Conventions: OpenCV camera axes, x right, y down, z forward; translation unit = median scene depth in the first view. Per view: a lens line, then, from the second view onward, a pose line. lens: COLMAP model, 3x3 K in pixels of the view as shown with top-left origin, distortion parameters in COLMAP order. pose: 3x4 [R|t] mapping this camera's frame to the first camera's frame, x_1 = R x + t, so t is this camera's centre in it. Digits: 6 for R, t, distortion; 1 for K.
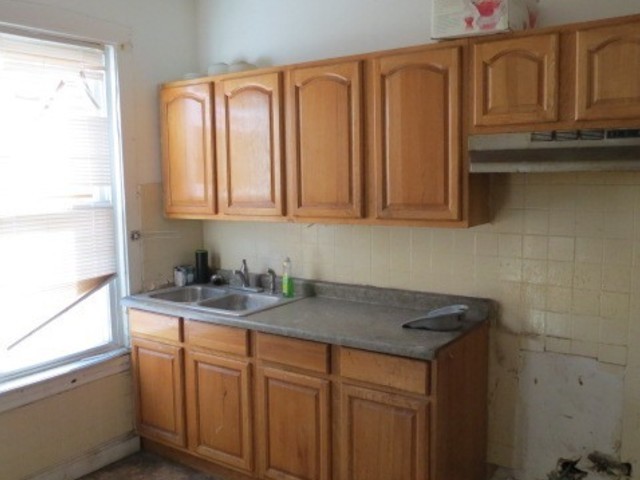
lens RADIAL K [[610.0, 0, 320.0], [0, 610.0, 240.0], [0, 0, 1]] dist [-0.023610, -0.001805]
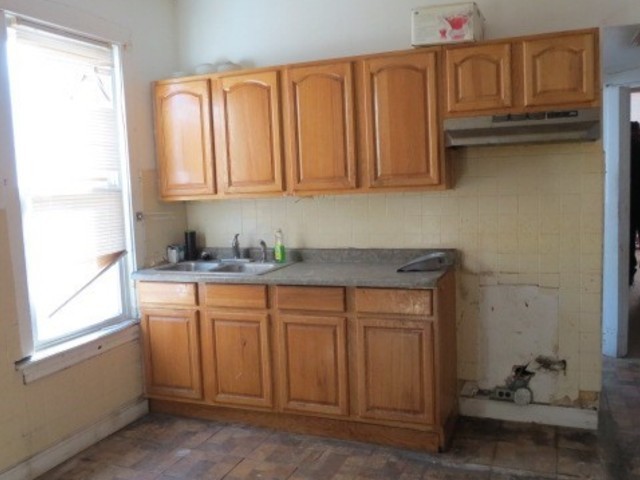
lens RADIAL K [[610.0, 0, 320.0], [0, 610.0, 240.0], [0, 0, 1]] dist [-0.023610, -0.001805]
pose [[0.971309, -0.045878, 0.233355, -0.288246], [0.051220, 0.998545, -0.016882, 0.083906], [-0.232241, 0.028350, 0.972245, -0.179600]]
